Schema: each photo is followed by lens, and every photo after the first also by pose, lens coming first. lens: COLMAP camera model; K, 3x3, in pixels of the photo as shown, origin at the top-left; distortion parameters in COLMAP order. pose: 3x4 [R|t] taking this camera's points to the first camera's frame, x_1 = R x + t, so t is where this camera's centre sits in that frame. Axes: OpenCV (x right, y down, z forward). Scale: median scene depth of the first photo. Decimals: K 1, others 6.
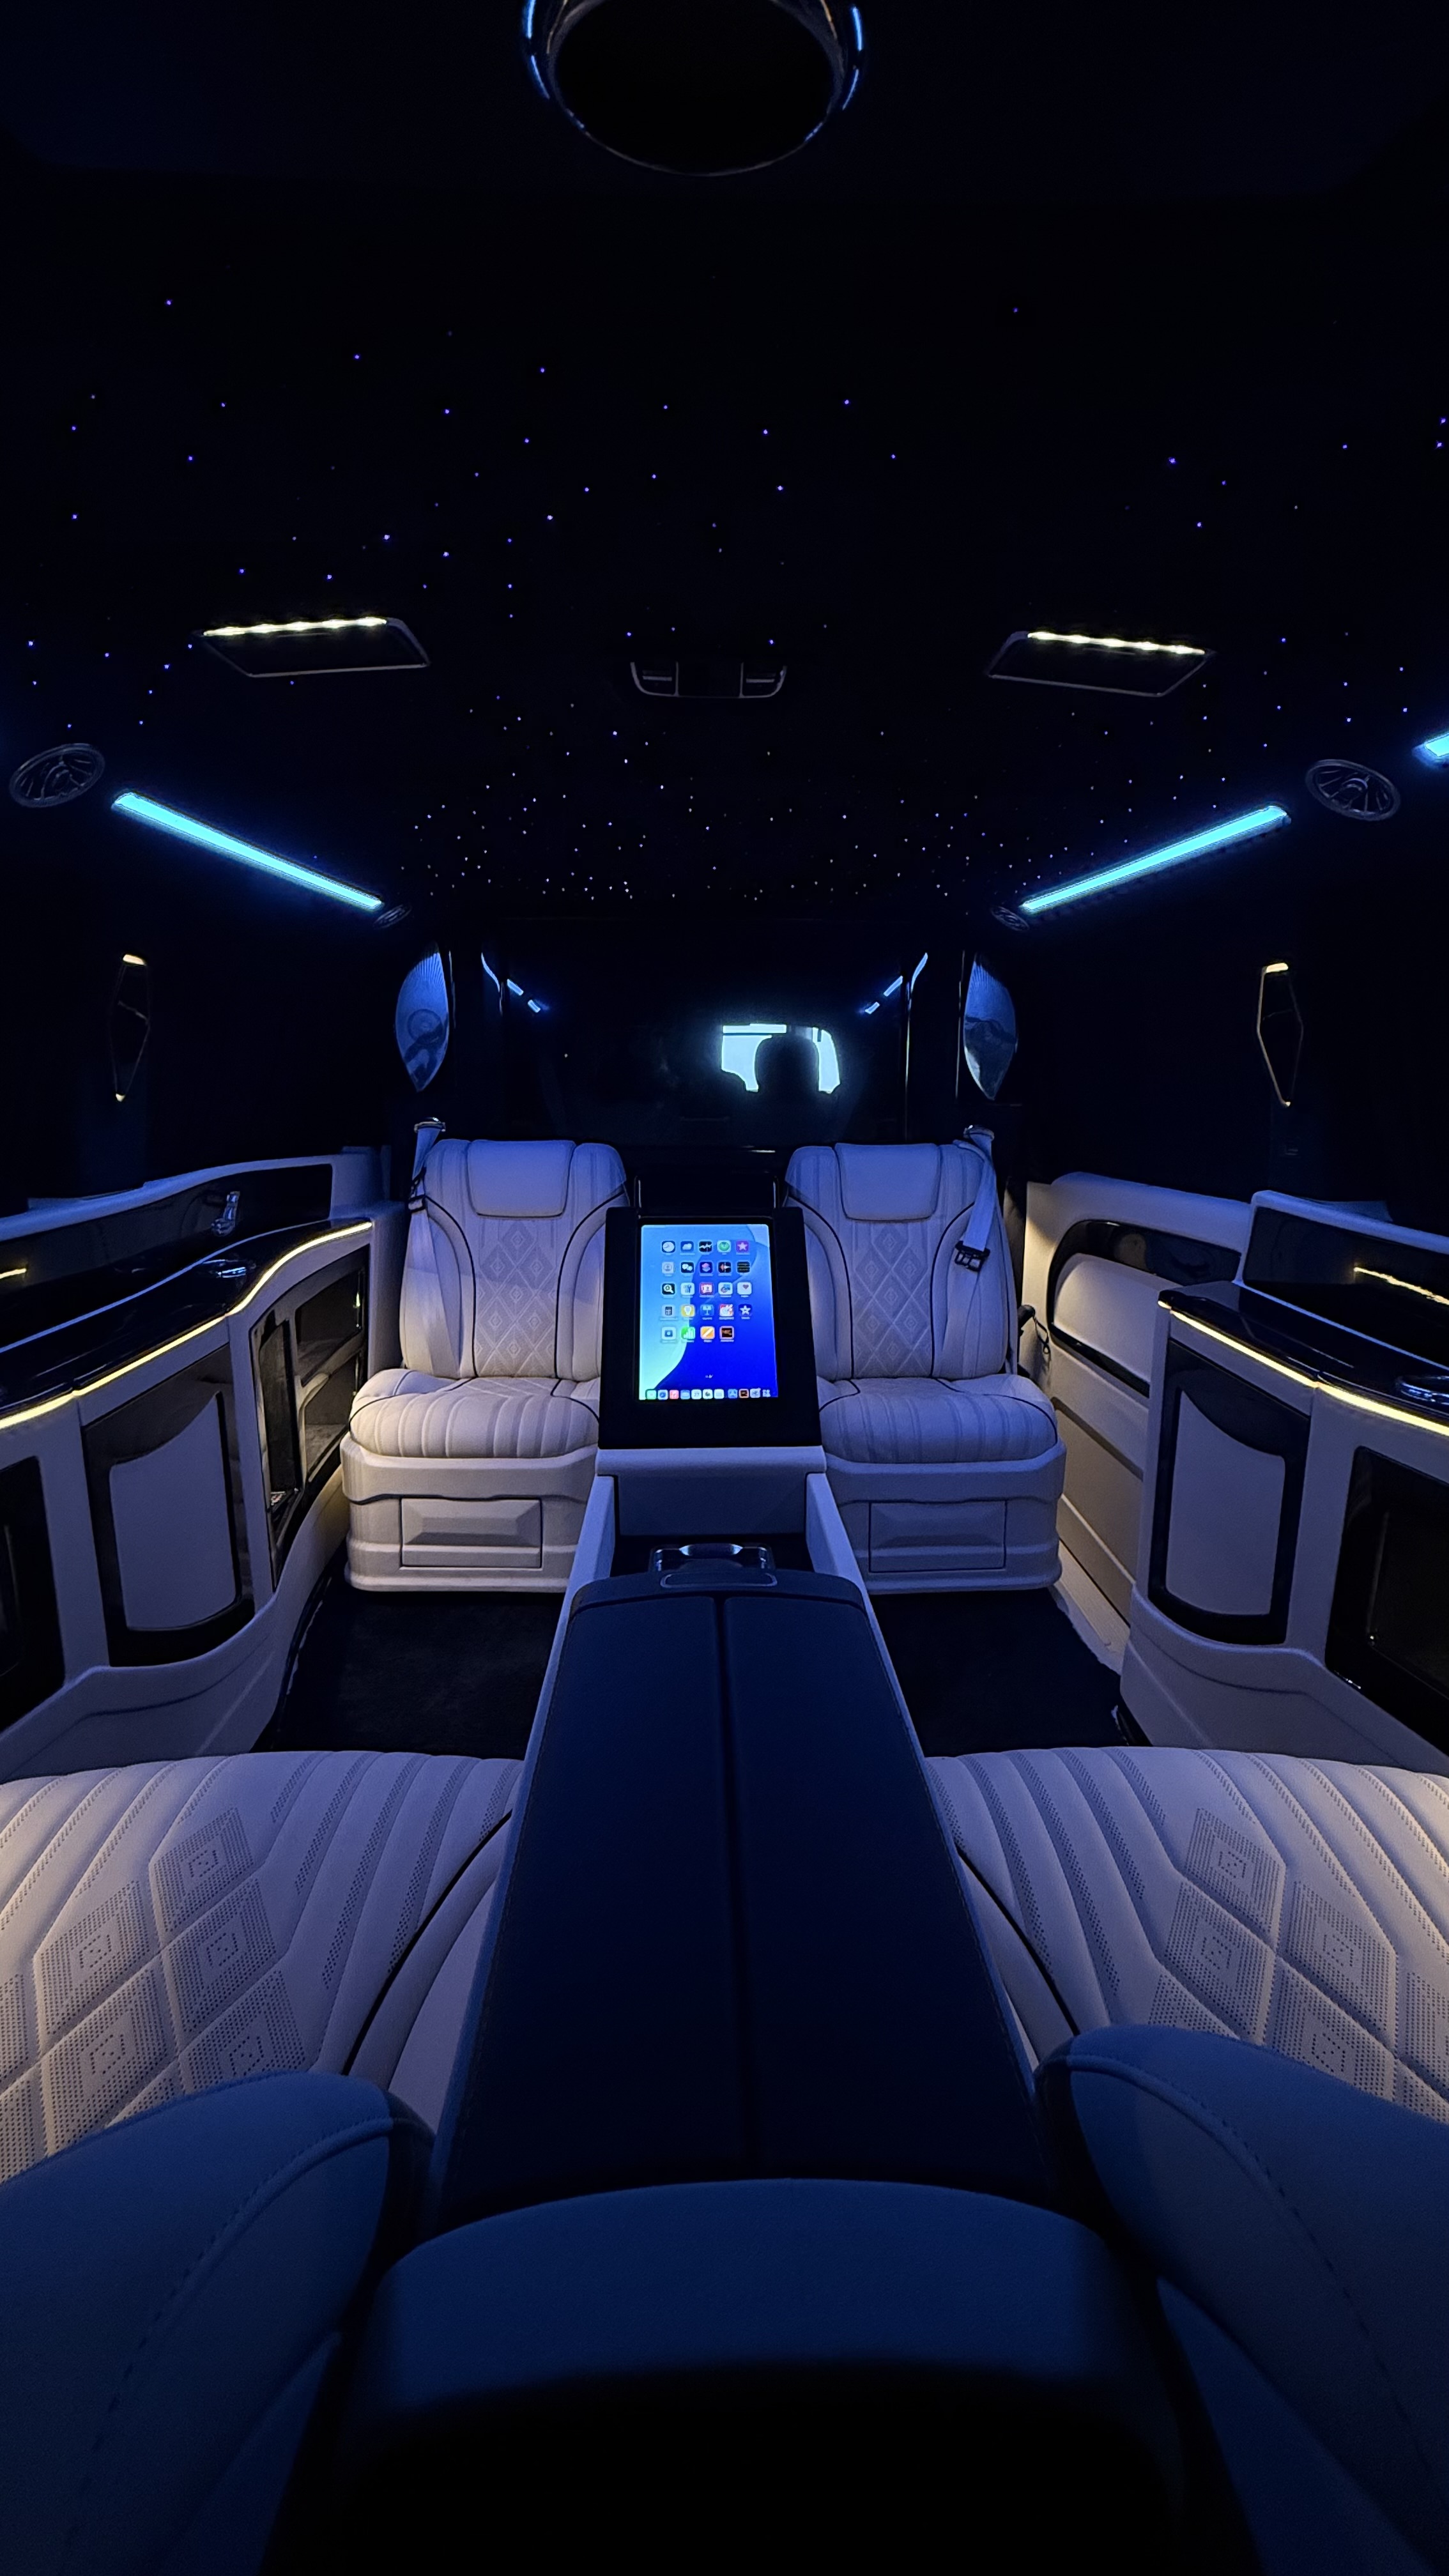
lens RADIAL K [[1022.3, 0, 735.1], [0, 1022.3, 1274.9], [0, 0, 1]] dist [-0.001469, 0.000677]
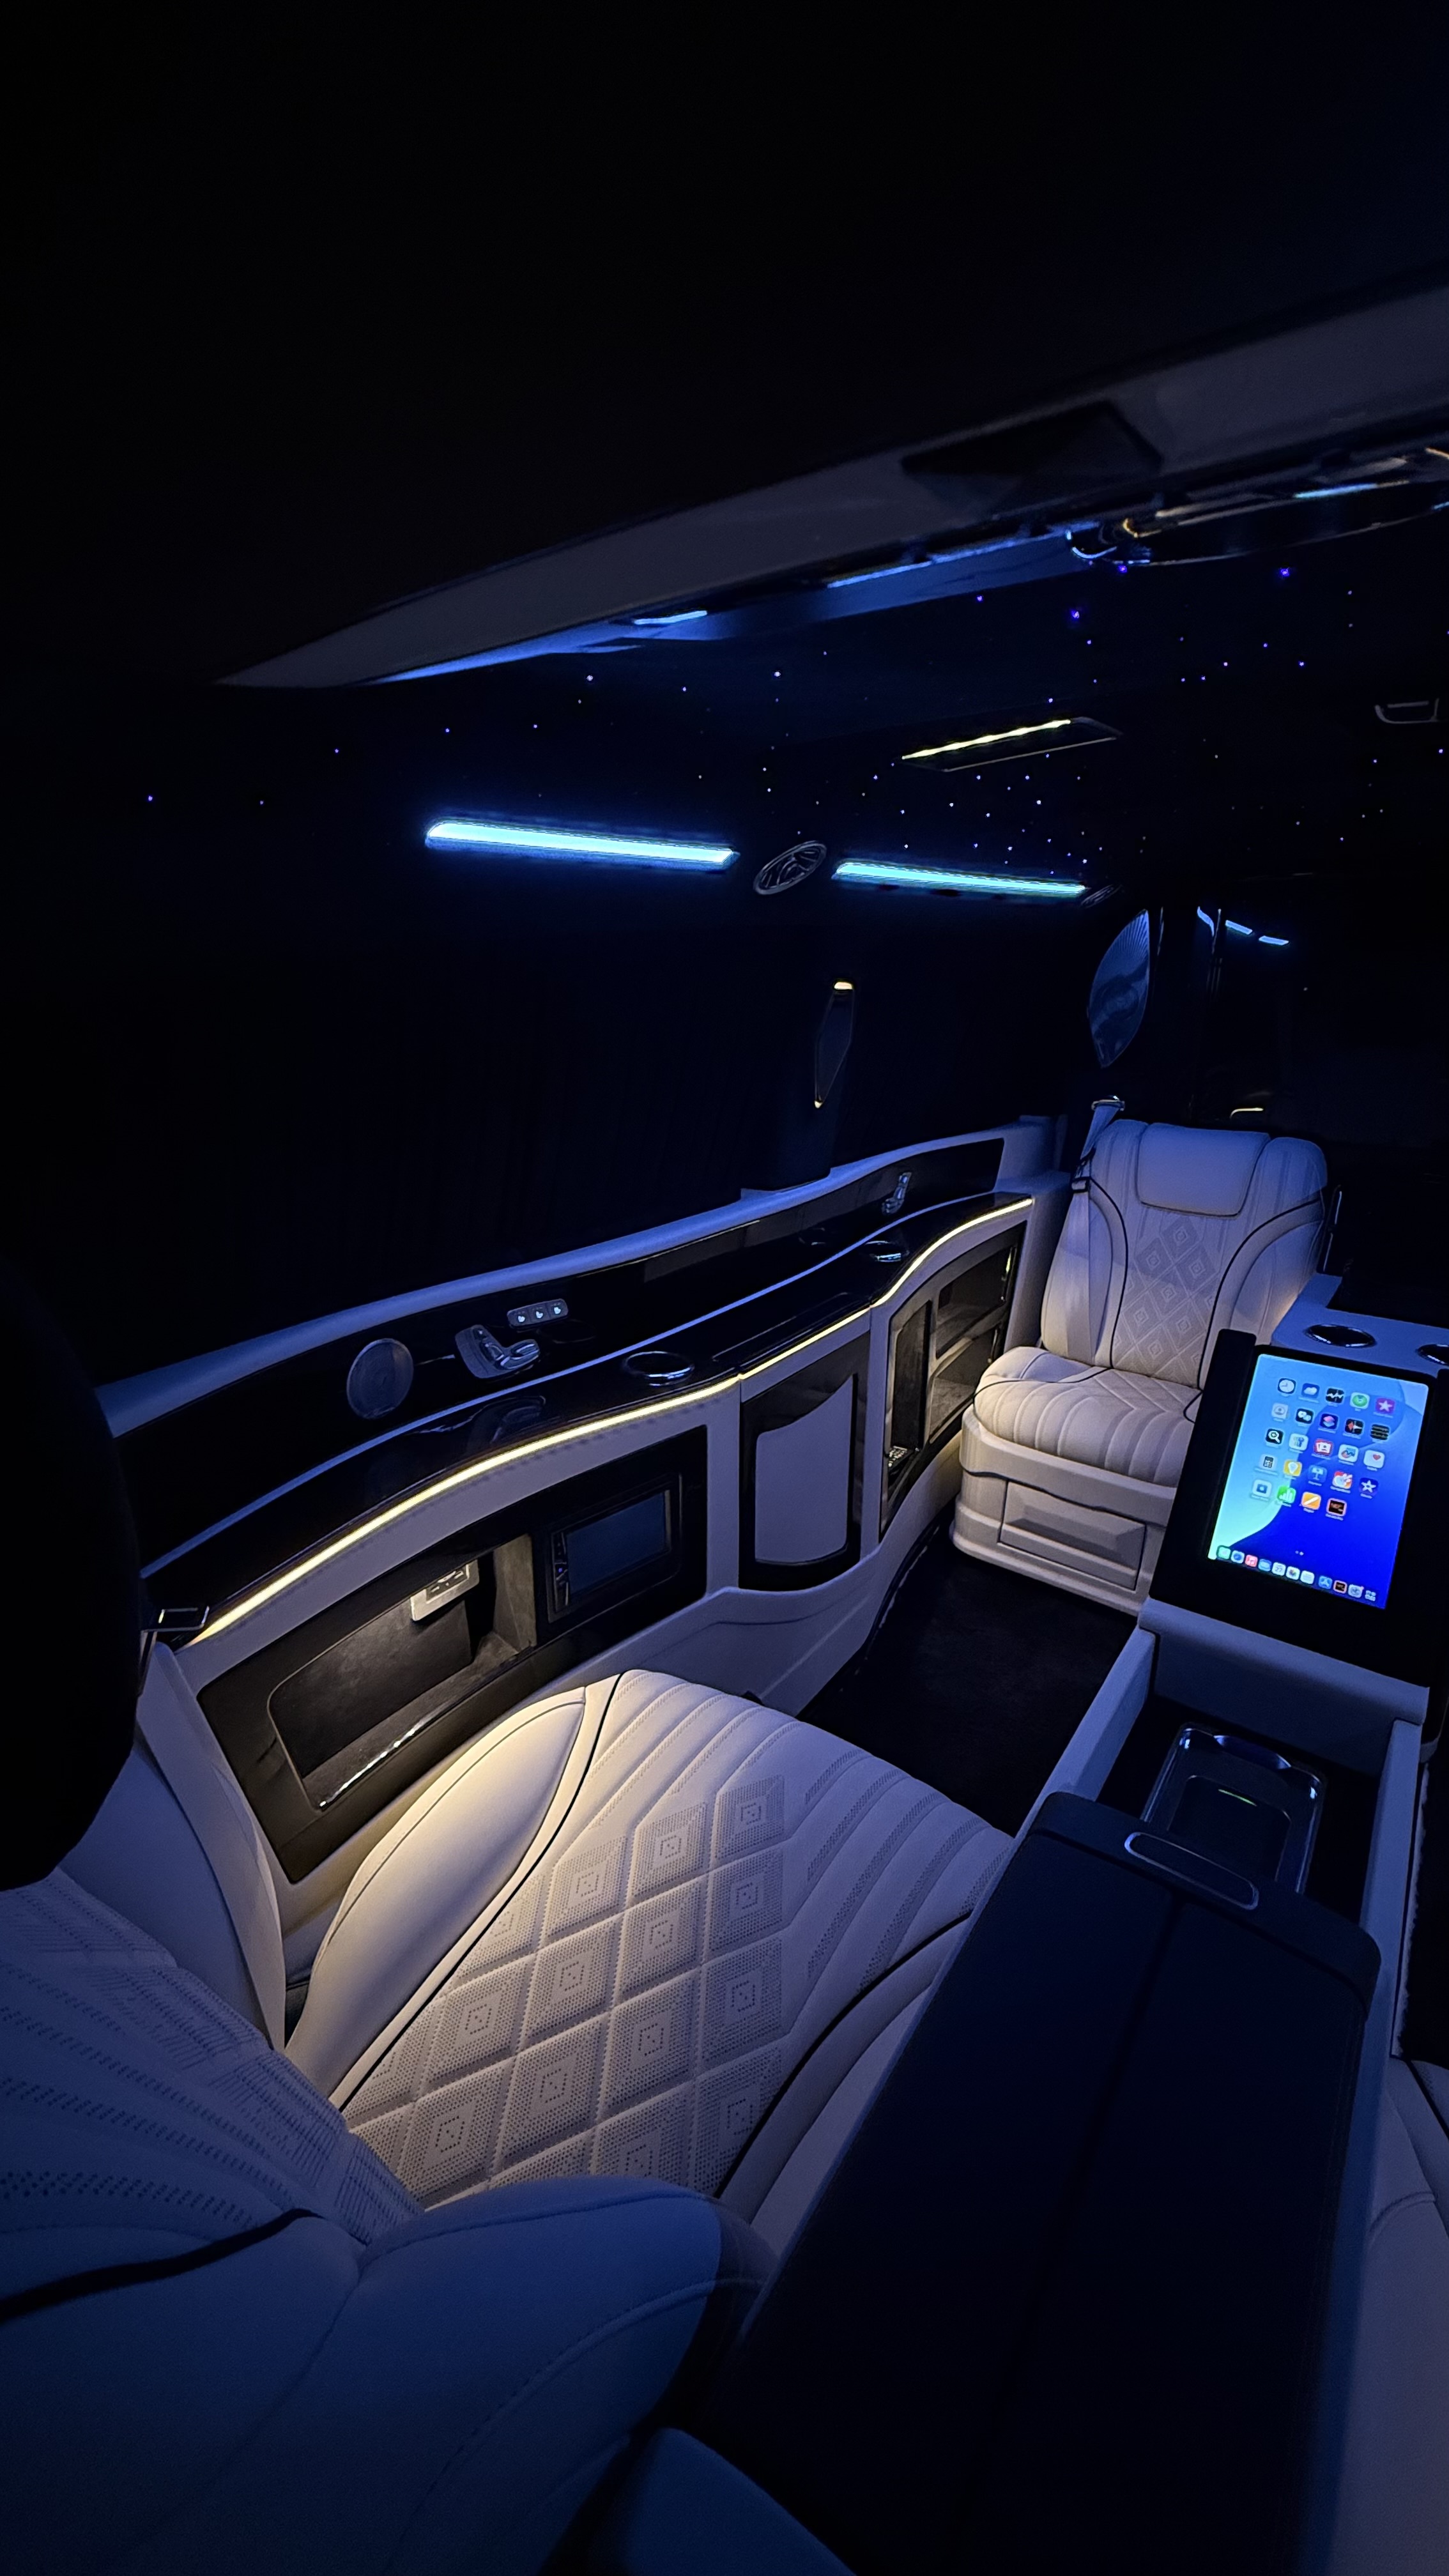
lens RADIAL K [[1022.3, 0, 721.2], [0, 1022.3, 1290.5], [0, 0, 1]] dist [-0.001469, 0.000677]
pose [[0.783579, 0.178935, -0.594967, 0.058187], [-0.120753, 0.983229, 0.136670, -0.158847], [0.609444, -0.035248, 0.792045, 0.005824]]
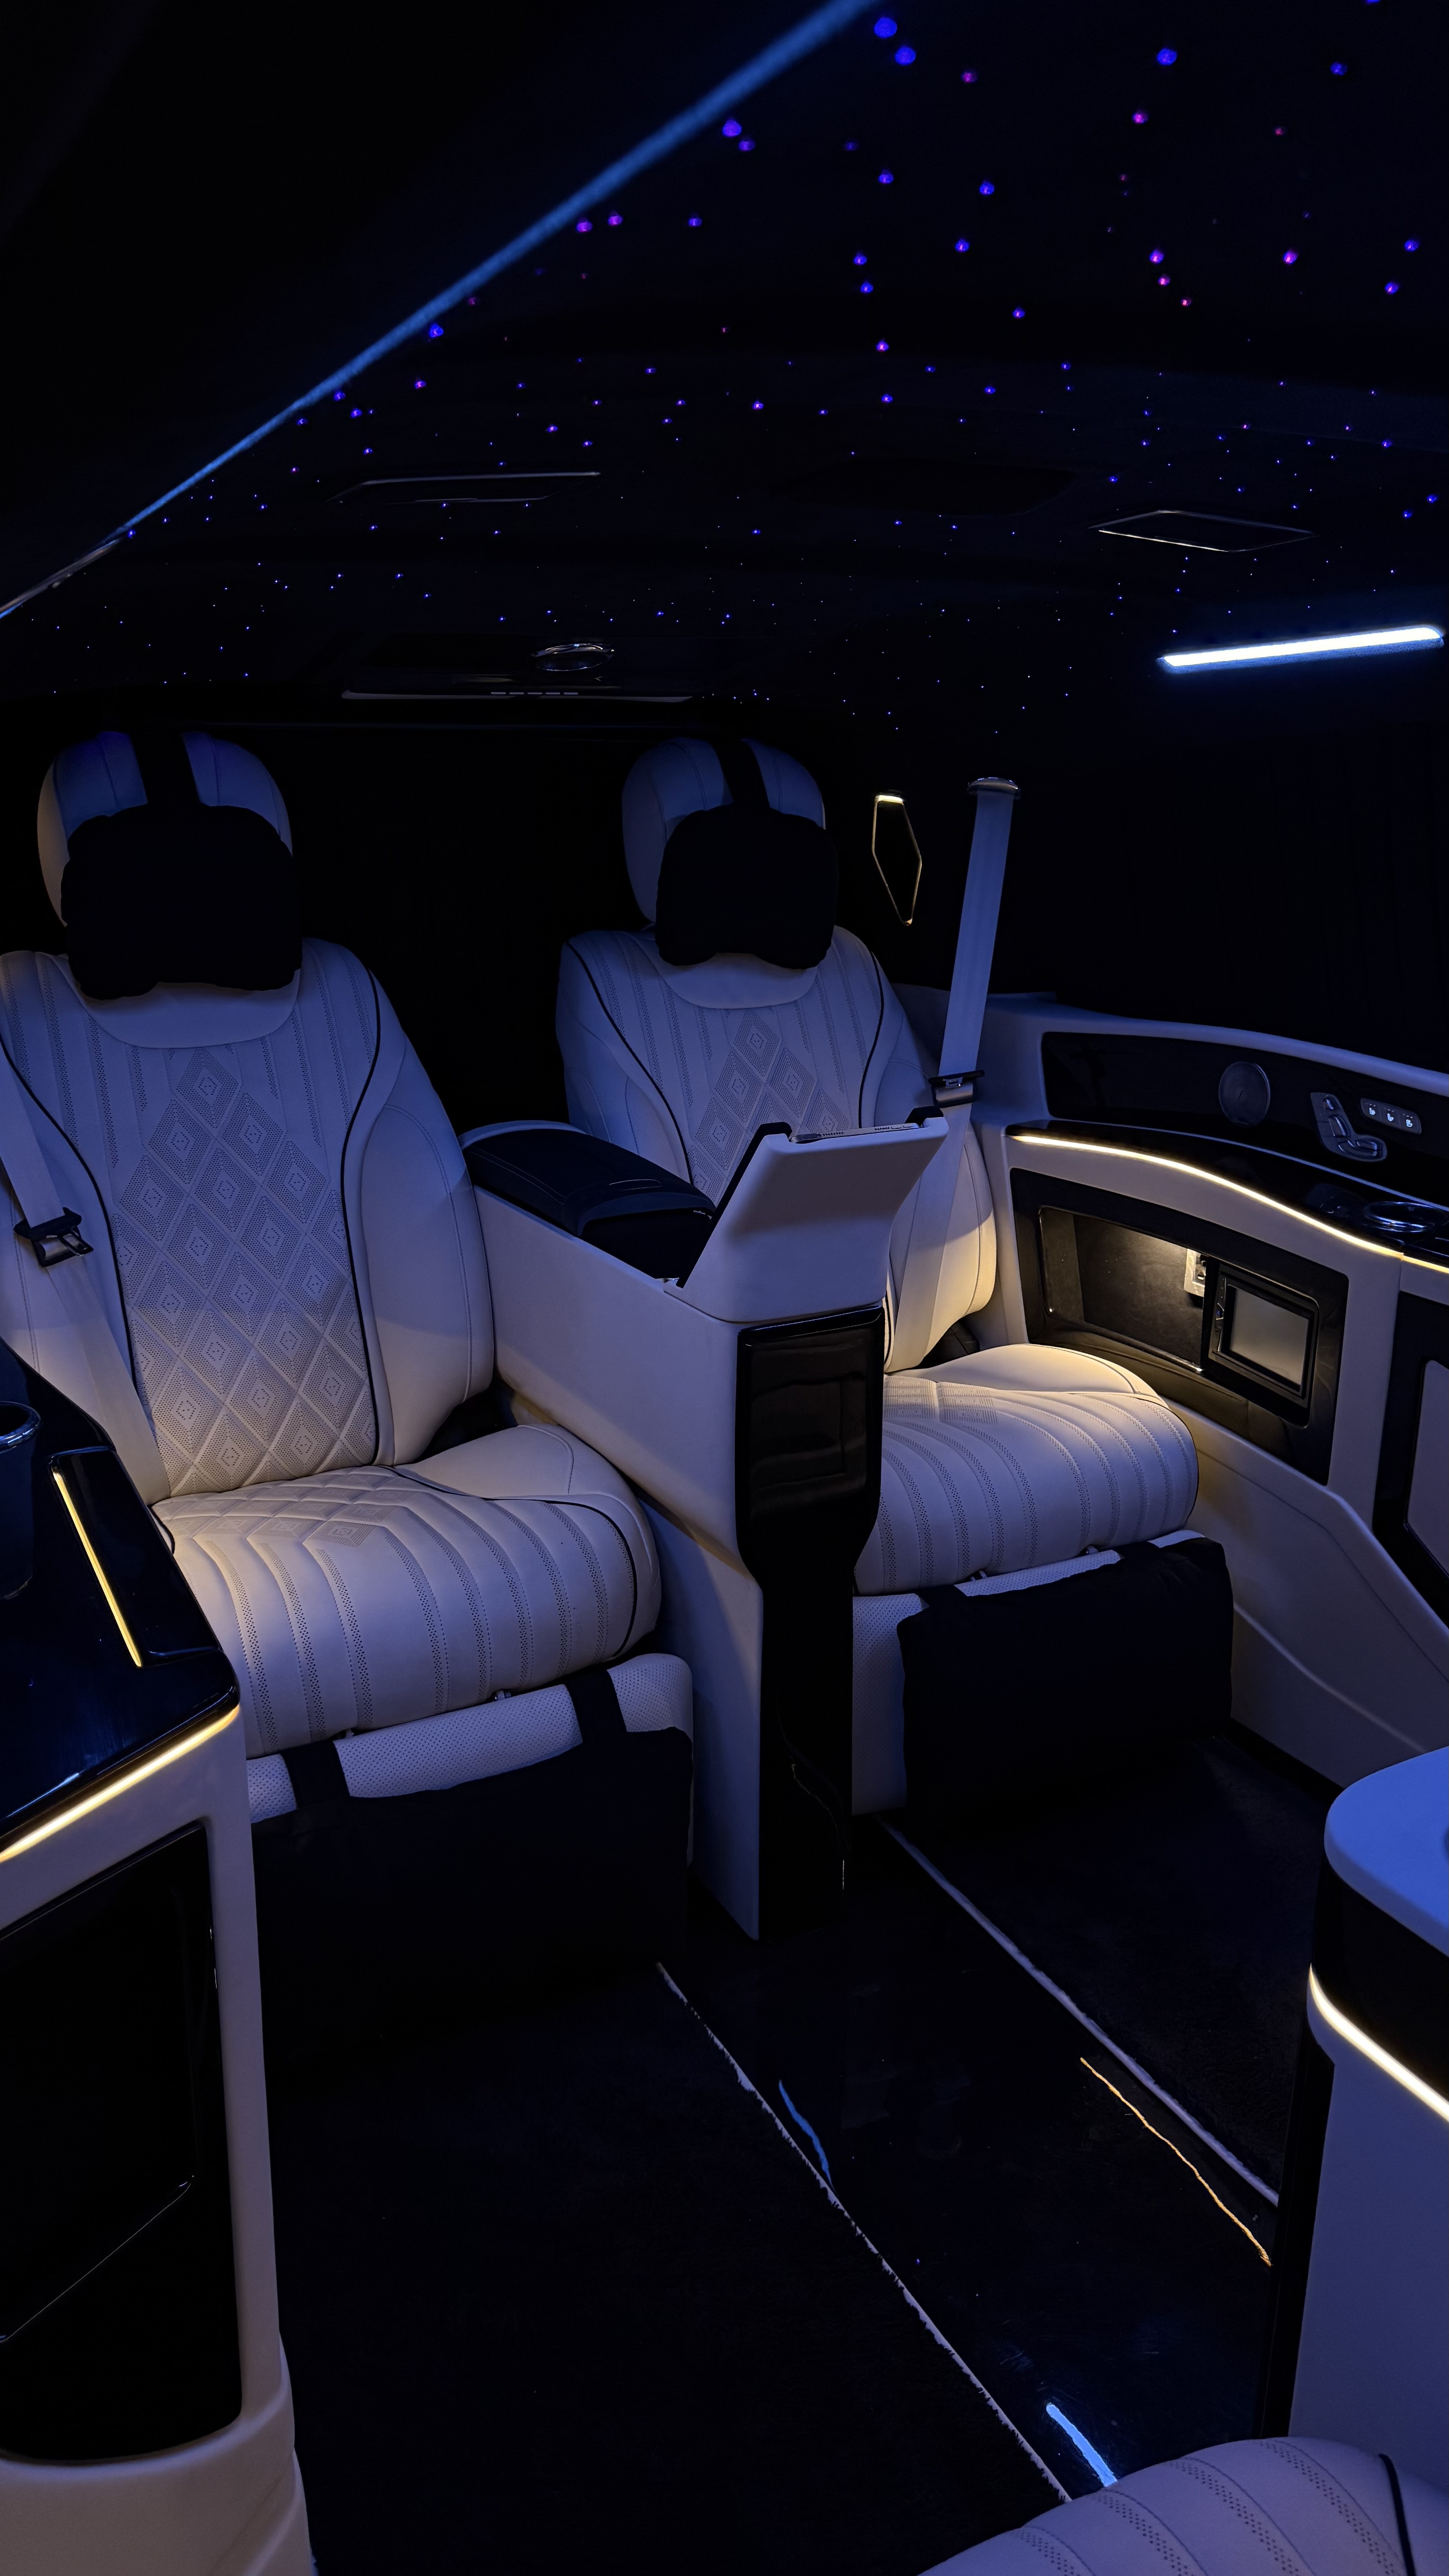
lens RADIAL K [[1806.9, 0, 713.6], [0, 1806.9, 1276.5], [0, 0, 1]] dist [0.049960, -0.014300]
pose [[-0.901560, 0.118354, -0.416152, 0.742376], [-0.083039, 0.896641, 0.434901, -0.609166], [0.424611, 0.426646, -0.798548, 2.228166]]
